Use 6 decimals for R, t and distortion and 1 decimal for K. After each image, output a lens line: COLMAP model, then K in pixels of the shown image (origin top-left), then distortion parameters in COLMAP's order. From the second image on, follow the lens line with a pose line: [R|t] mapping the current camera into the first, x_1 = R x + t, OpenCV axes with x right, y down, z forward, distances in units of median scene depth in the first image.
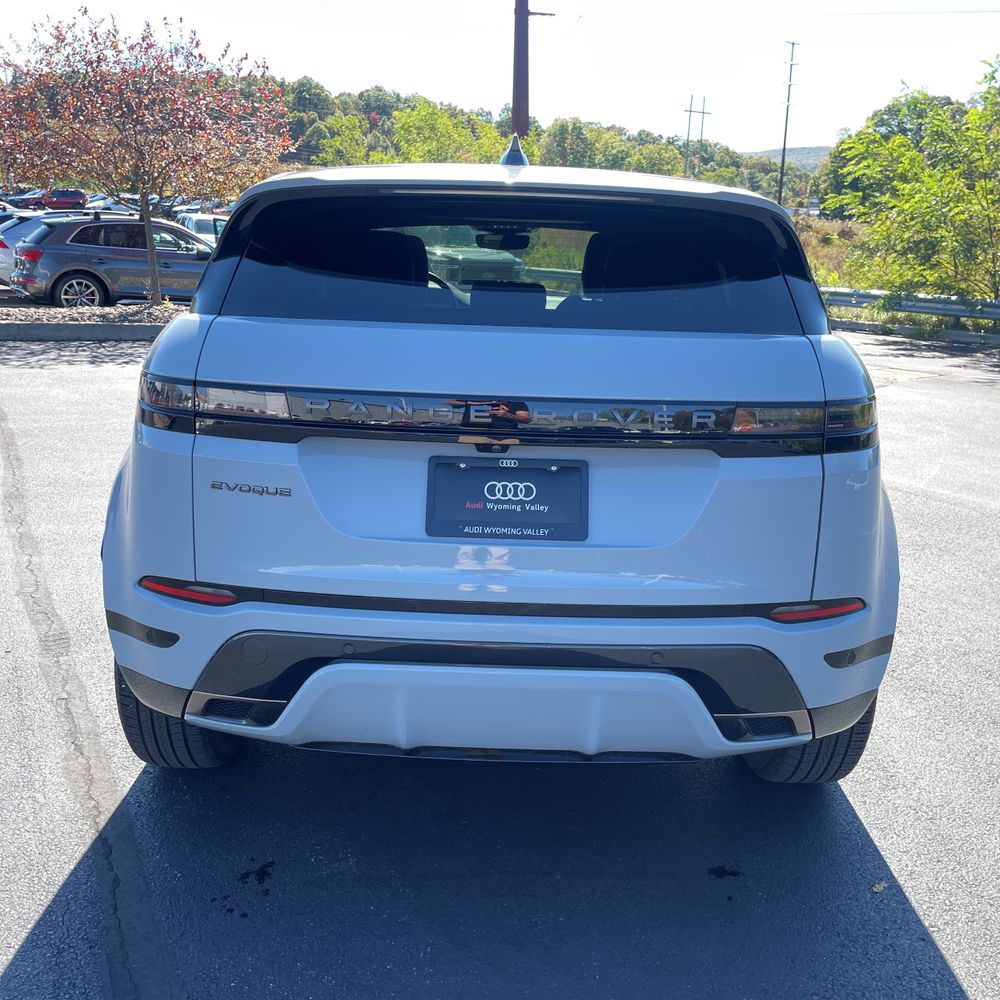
lens RADIAL K [[1004.3, 0, 506.6], [0, 1004.3, 498.7], [0, 0, 1]] dist [0.039156, 0.000000]
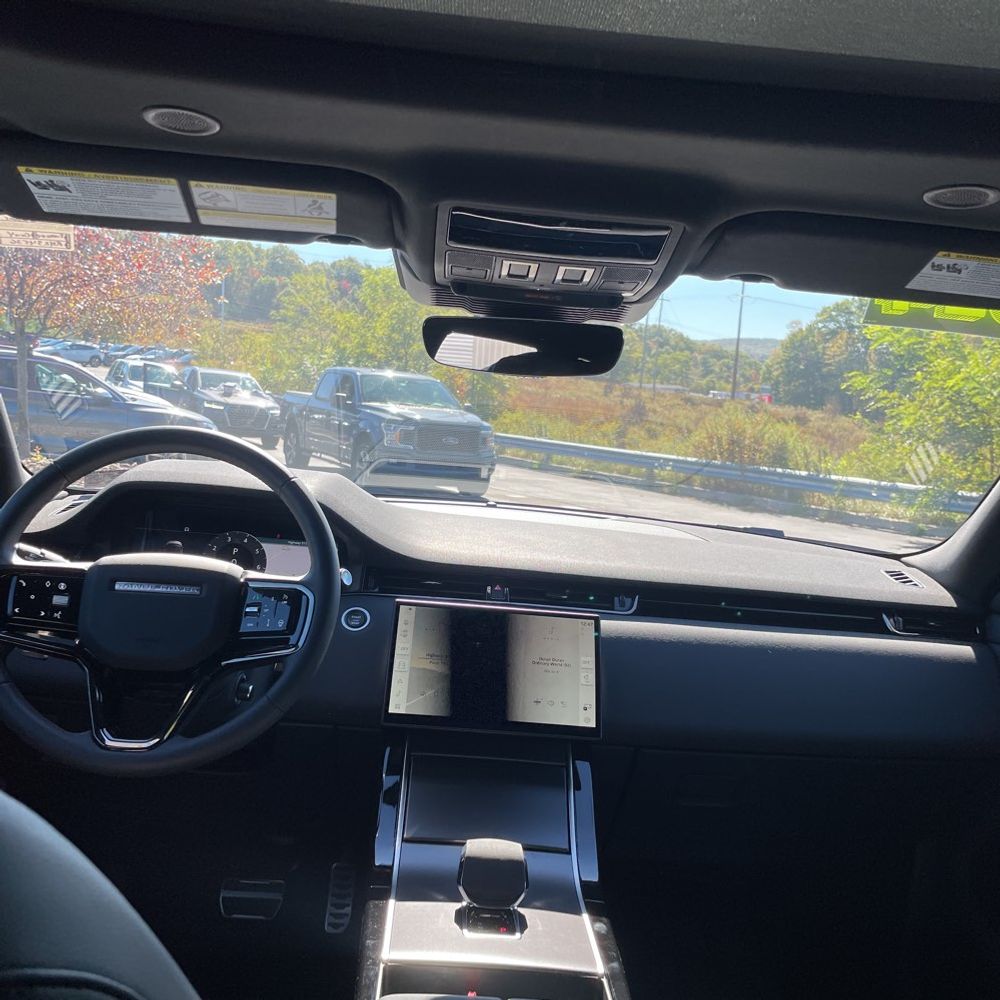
lens RADIAL K [[1004.3, 0, 500.0], [0, 1004.3, 500.5], [0, 0, 1]] dist [0.039156, 0.000000]
pose [[0.998108, 0.049065, 0.037042, -0.005562], [-0.042533, 0.986168, -0.160201, -0.045617], [-0.044390, 0.158323, 0.986389, 0.197753]]
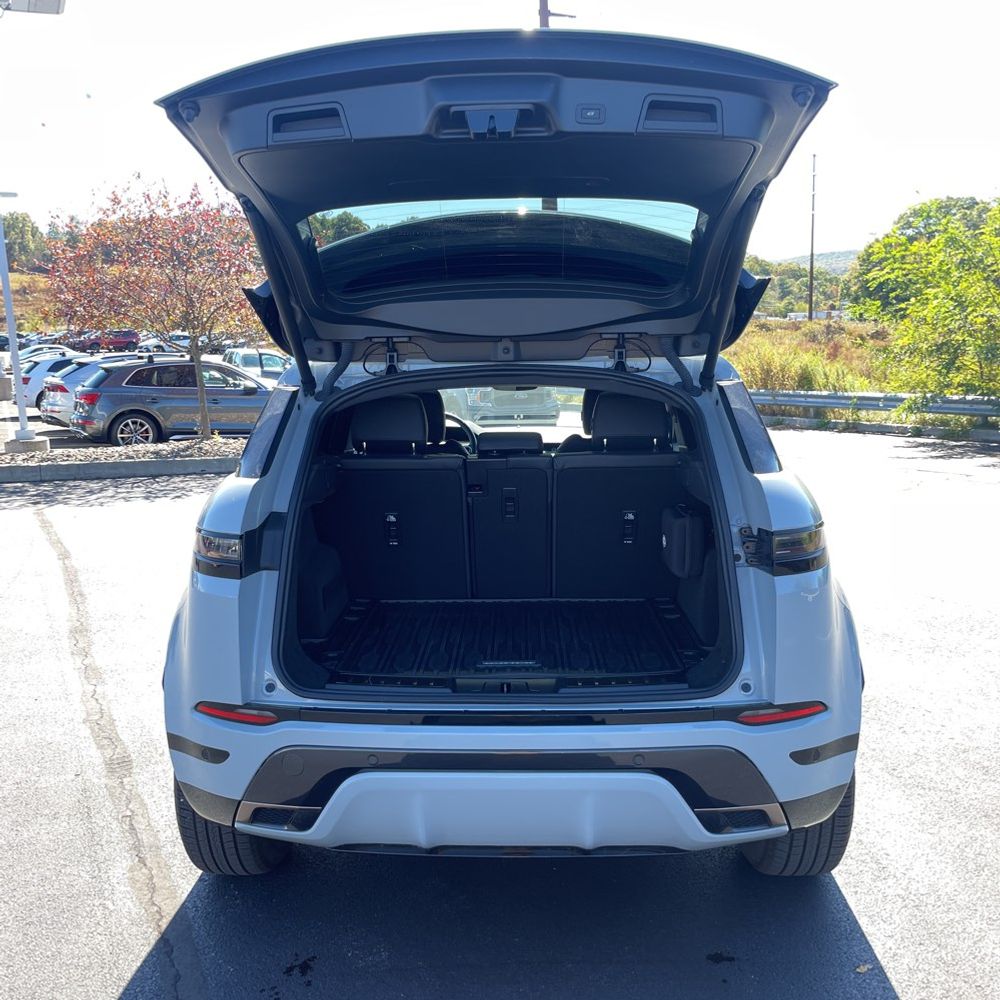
lens RADIAL K [[1004.3, 0, 505.6], [0, 1004.3, 523.9], [0, 0, 1]] dist [0.039156, 0.000000]
pose [[0.998252, -0.039725, -0.043767, 0.007299], [0.035825, 0.995603, -0.086547, -0.001991], [0.047013, 0.084828, 0.995286, -0.022106]]
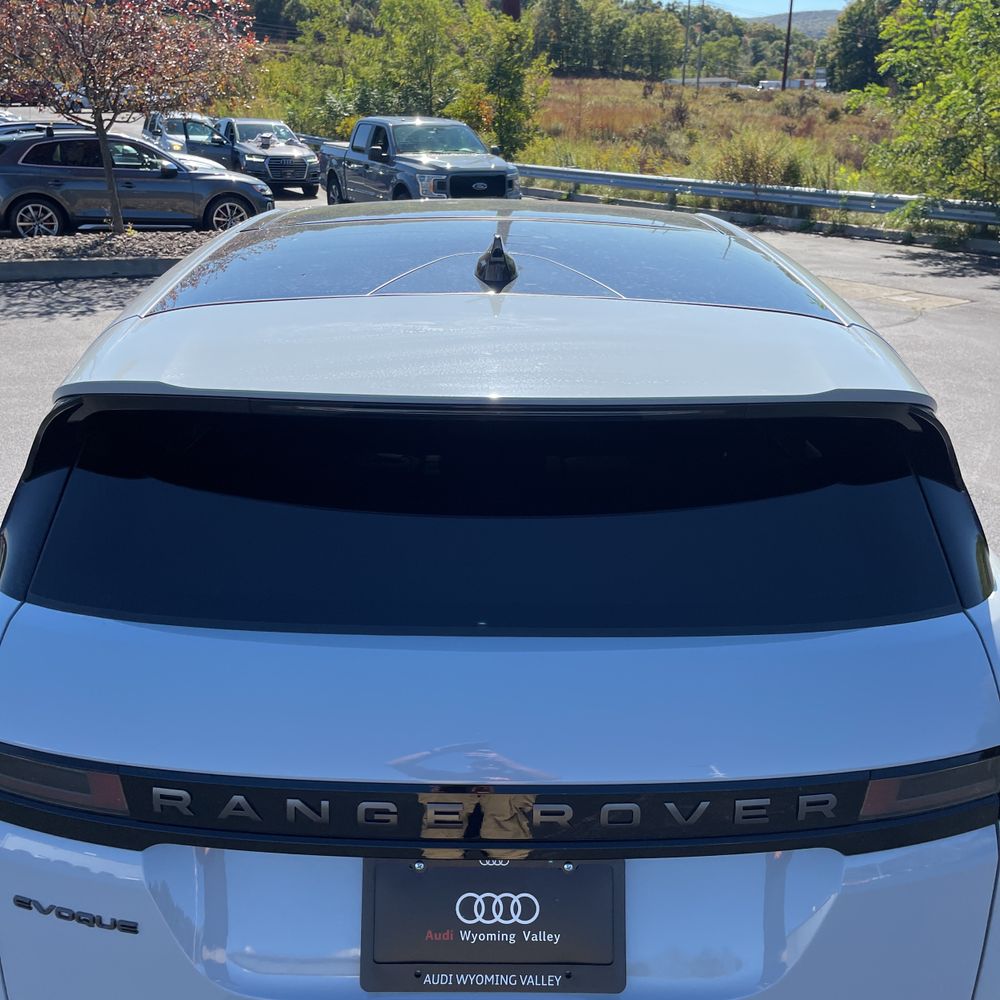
lens RADIAL K [[1004.3, 0, 506.3], [0, 1004.3, 504.2], [0, 0, 1]] dist [0.039156, 0.000000]
pose [[0.999803, -0.019818, -0.000829, 0.001775], [0.019786, 0.993479, 0.112289, -0.040218], [-0.001401, -0.112283, 0.993675, 0.051225]]
